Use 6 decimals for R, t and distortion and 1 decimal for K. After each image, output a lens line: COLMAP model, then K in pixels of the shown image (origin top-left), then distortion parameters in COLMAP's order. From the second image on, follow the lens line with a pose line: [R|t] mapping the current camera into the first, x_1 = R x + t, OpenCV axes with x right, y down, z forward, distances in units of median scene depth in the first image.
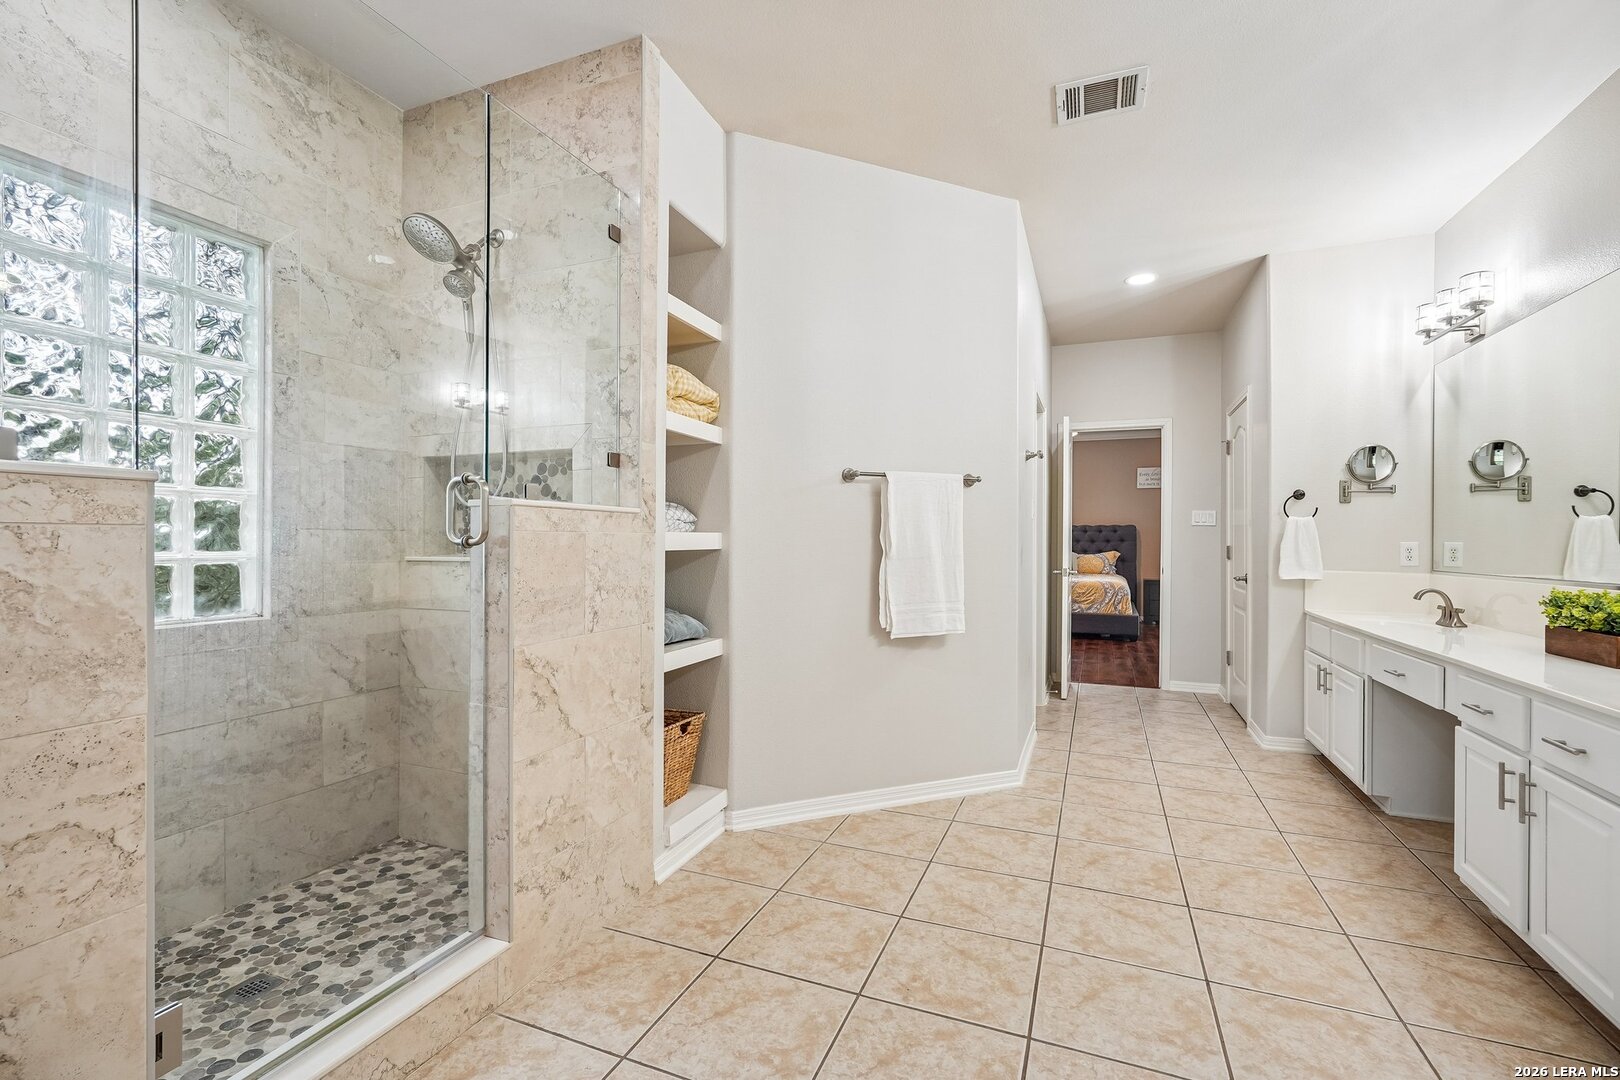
lens RADIAL K [[717.1, 0, 808.4], [0, 717.1, 537.7], [0, 0, 1]] dist [-0.003643, 0.001970]
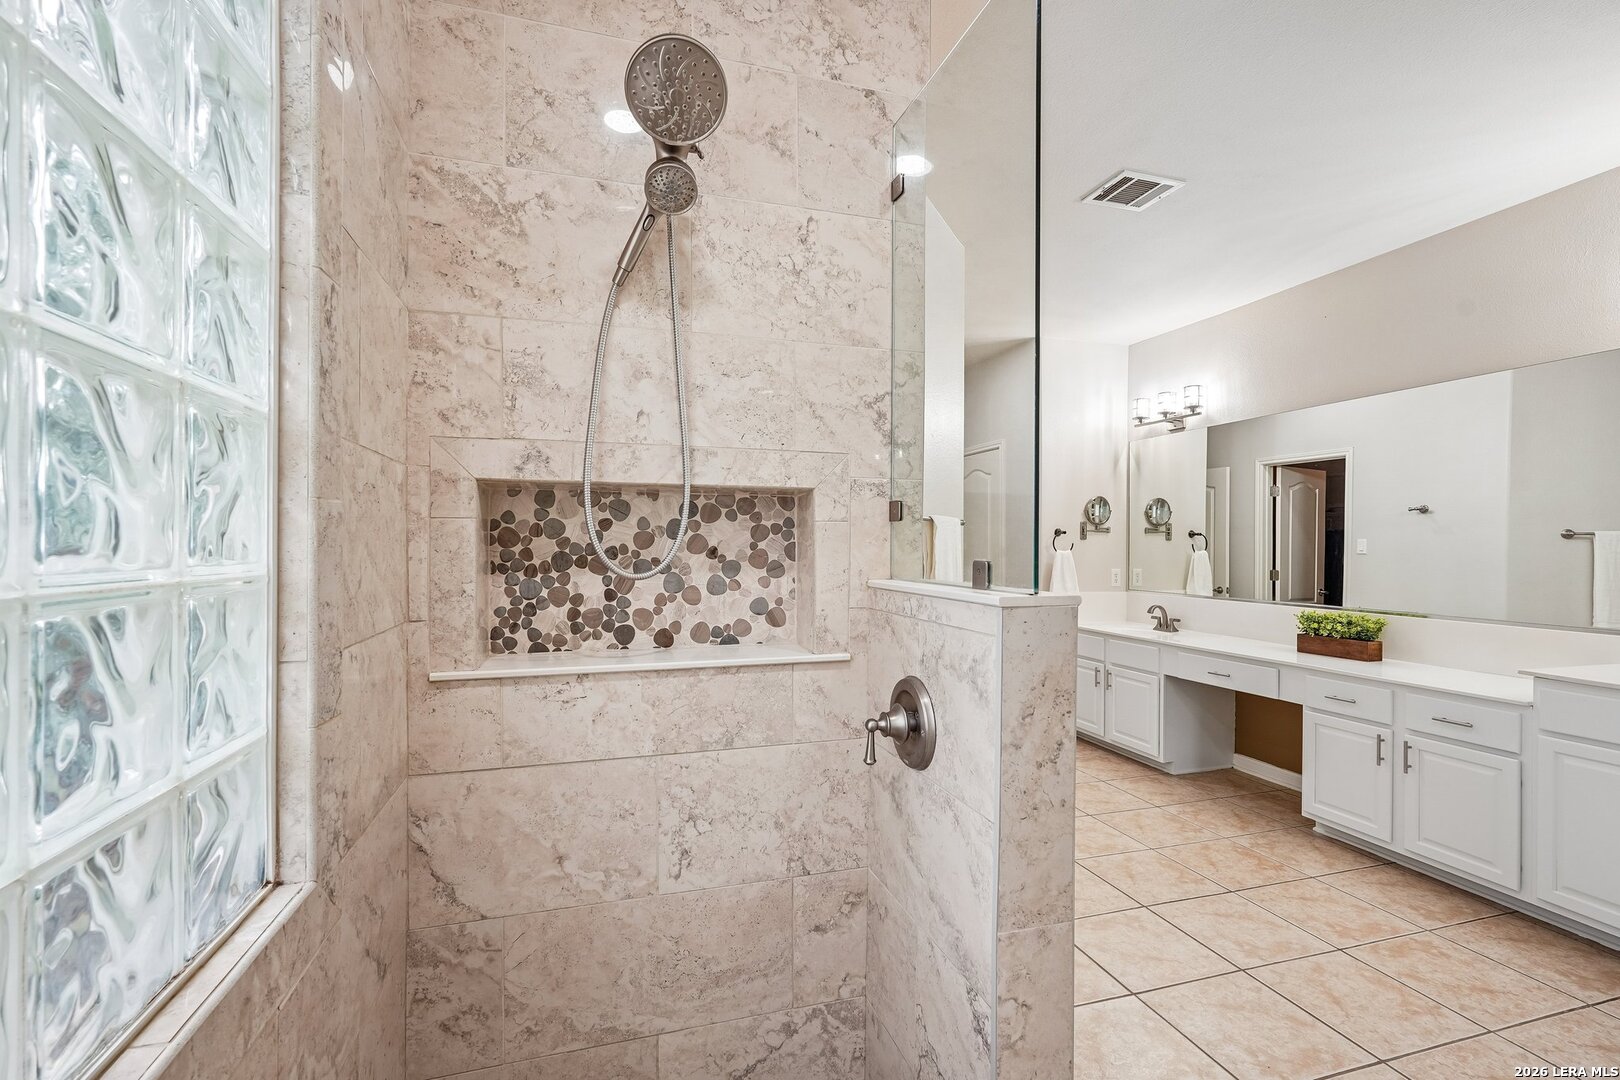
lens RADIAL K [[717.1, 0, 814.4], [0, 717.1, 543.5], [0, 0, 1]] dist [-0.003643, 0.001970]
pose [[0.772281, -0.000757, 0.635280, -0.714442], [-0.004859, 0.999963, 0.007099, -0.074048], [-0.635262, -0.008569, 0.772249, 0.464885]]
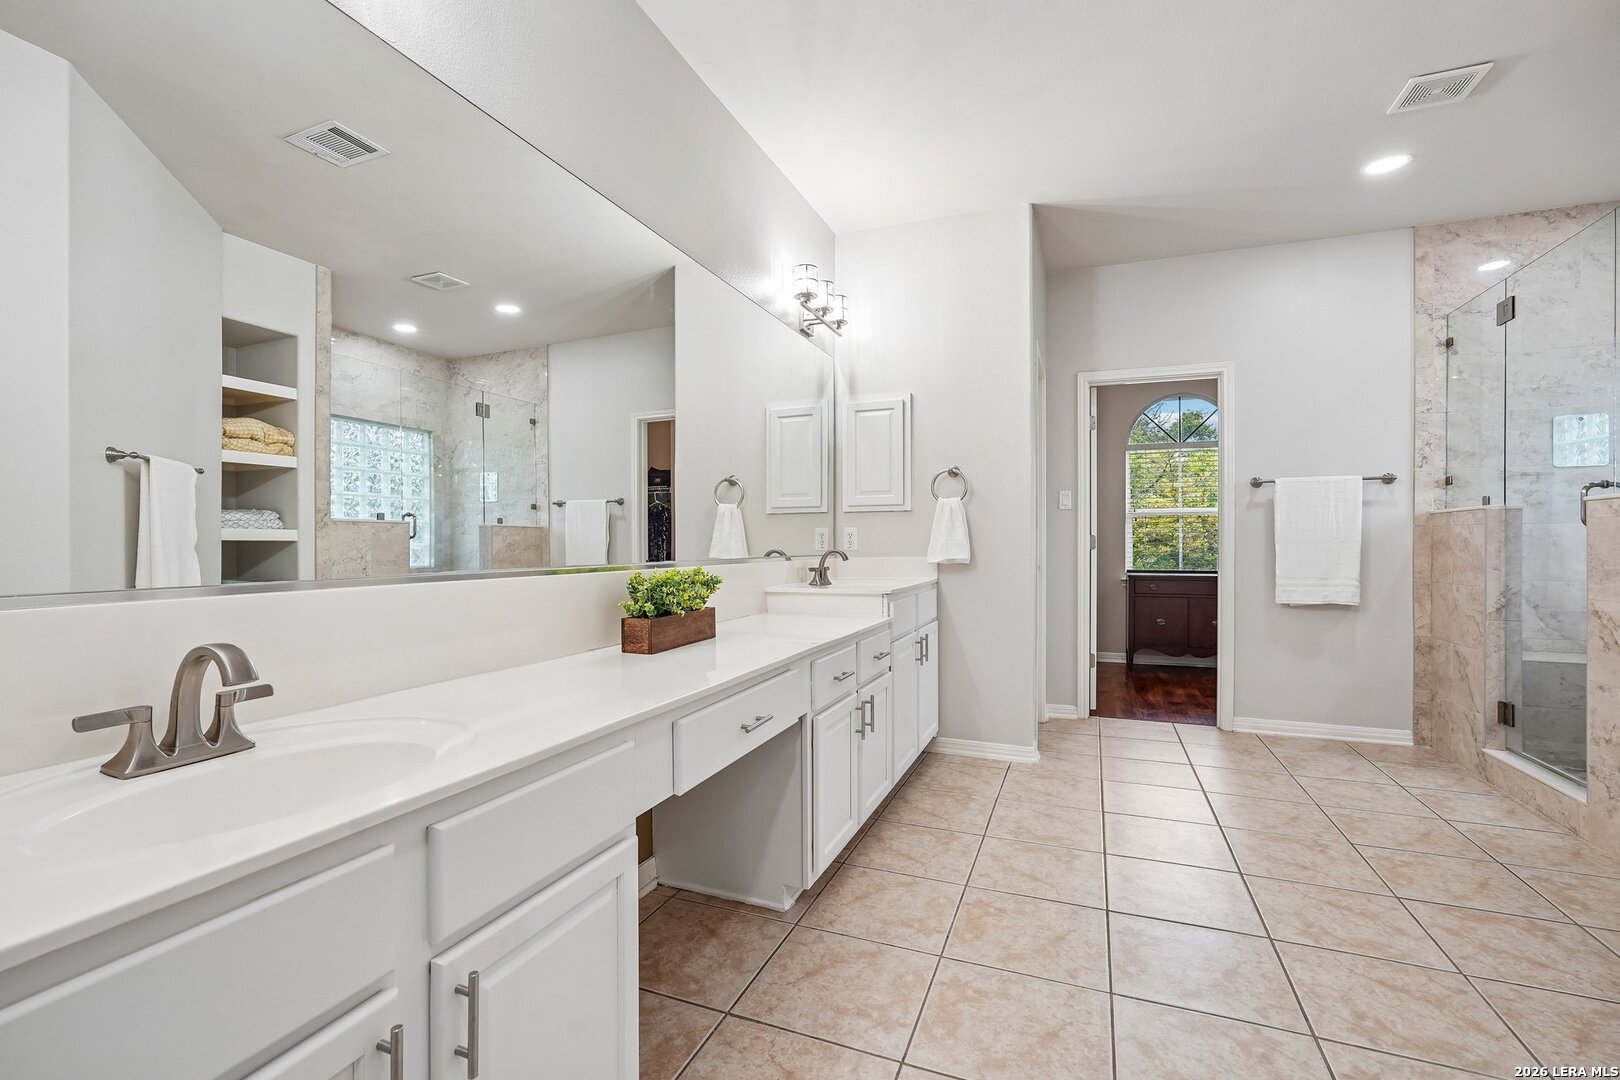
lens RADIAL K [[717.1, 0, 809.6], [0, 717.1, 550.6], [0, 0, 1]] dist [-0.003643, 0.001970]
pose [[-0.999948, -0.005080, -0.008793, 0.837240], [-0.005086, 0.999987, 0.000667, 0.044139], [0.008789, 0.000712, -0.999961, 1.738365]]
